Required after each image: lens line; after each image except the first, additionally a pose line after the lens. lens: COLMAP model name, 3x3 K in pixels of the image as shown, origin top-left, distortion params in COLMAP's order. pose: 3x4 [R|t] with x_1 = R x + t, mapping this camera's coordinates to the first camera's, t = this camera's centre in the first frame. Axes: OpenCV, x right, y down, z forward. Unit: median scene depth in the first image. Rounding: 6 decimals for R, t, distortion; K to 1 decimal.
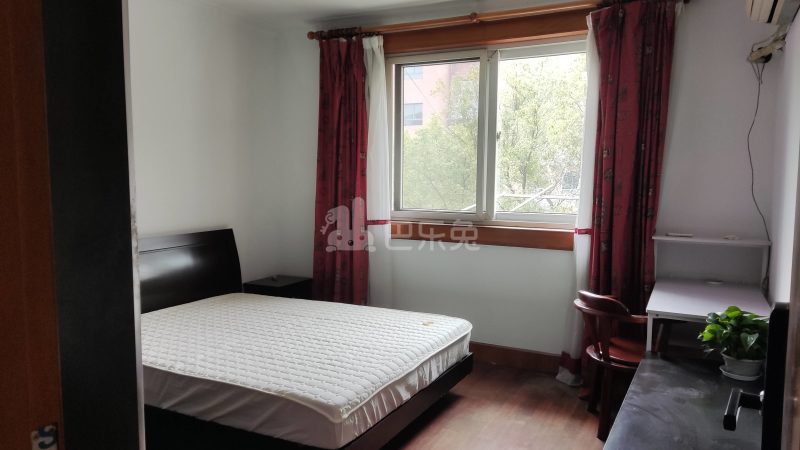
lens RADIAL K [[596.9, 0, 403.8], [0, 596.9, 224.9], [0, 0, 1]] dist [0.141159, -0.179674]
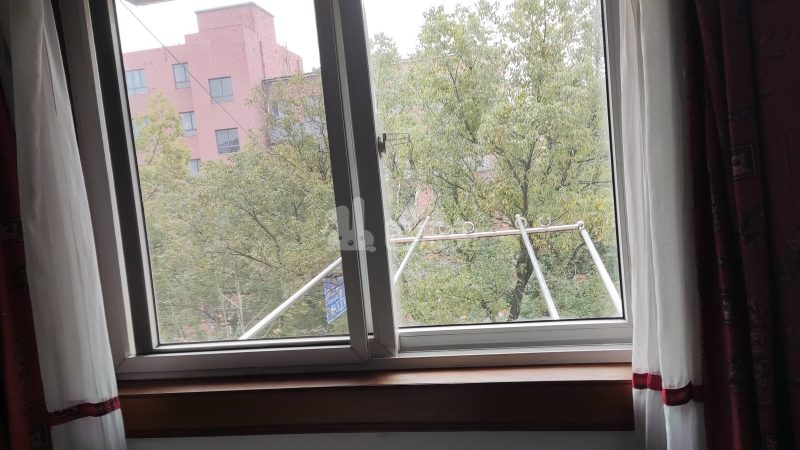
lens RADIAL K [[596.9, 0, 403.8], [0, 596.9, 224.9], [0, 0, 1]] dist [0.141159, -0.179674]
pose [[0.954569, -0.125835, 0.270118, 0.067763], [0.135202, 0.990684, -0.016278, -0.101932], [-0.265554, 0.052059, 0.962690, 0.720506]]
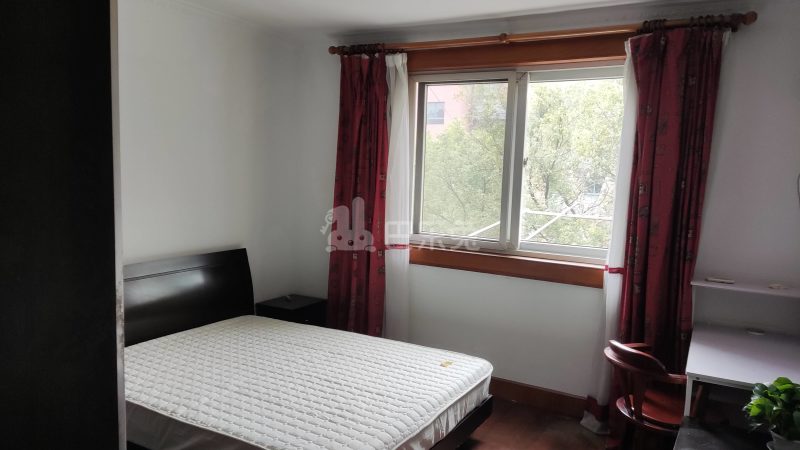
lens RADIAL K [[596.9, 0, 403.8], [0, 596.9, 224.9], [0, 0, 1]] dist [0.141159, -0.179674]
pose [[0.999128, 0.028581, -0.030432, -0.003202], [-0.028425, 0.999581, 0.005550, -0.056573], [0.030578, -0.004680, 0.999521, 0.051012]]
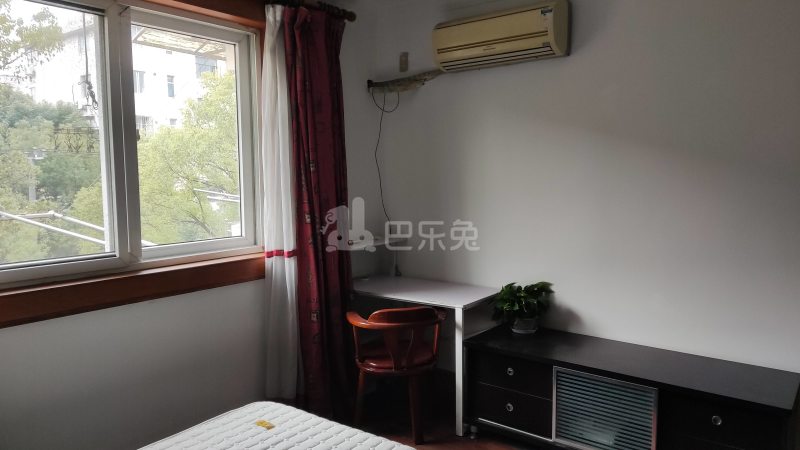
lens RADIAL K [[596.9, 0, 403.8], [0, 596.9, 224.9], [0, 0, 1]] dist [0.141159, -0.179674]
pose [[0.163884, -0.094945, 0.981900, -0.548199], [0.096605, 0.992118, 0.079809, -0.087581], [-0.981738, 0.081777, 0.171765, 0.698863]]
